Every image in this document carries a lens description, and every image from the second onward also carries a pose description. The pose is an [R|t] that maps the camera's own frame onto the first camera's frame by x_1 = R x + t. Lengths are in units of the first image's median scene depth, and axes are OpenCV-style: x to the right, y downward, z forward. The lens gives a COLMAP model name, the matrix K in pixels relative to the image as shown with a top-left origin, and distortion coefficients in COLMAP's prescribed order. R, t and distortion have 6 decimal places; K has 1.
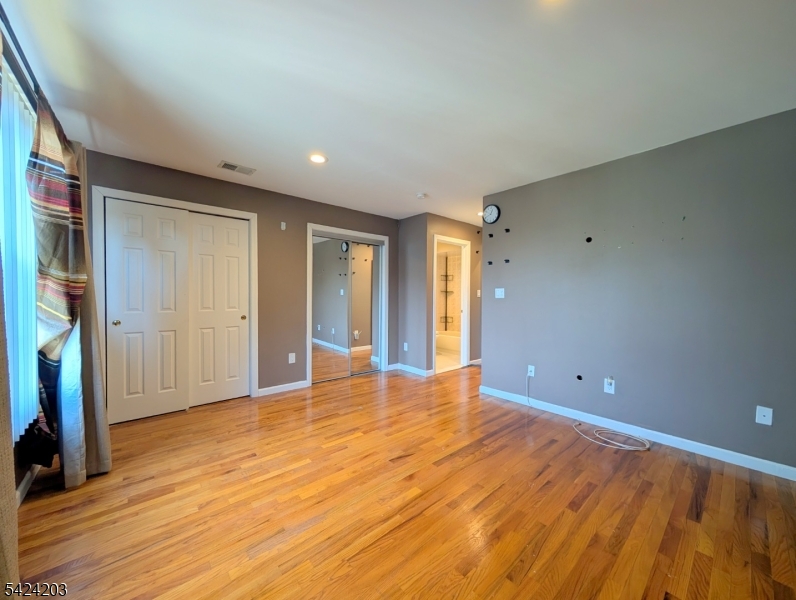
lens RADIAL K [[298.1, 0, 399.6], [0, 298.1, 301.5], [0, 0, 1]] dist [-0.000339, 0.000311]
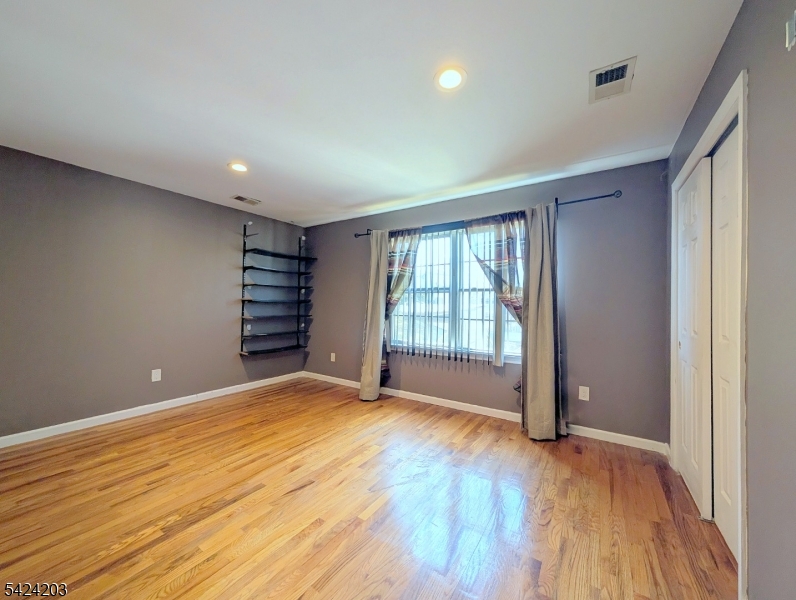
lens RADIAL K [[298.1, 0, 396.3], [0, 298.1, 298.1], [0, 0, 1]] dist [-0.000339, 0.000311]
pose [[-0.964365, -0.023050, -0.263570, -0.024834], [-0.023022, 0.999730, -0.003194, -0.042446], [0.263572, 0.002988, -0.964635, 2.143217]]
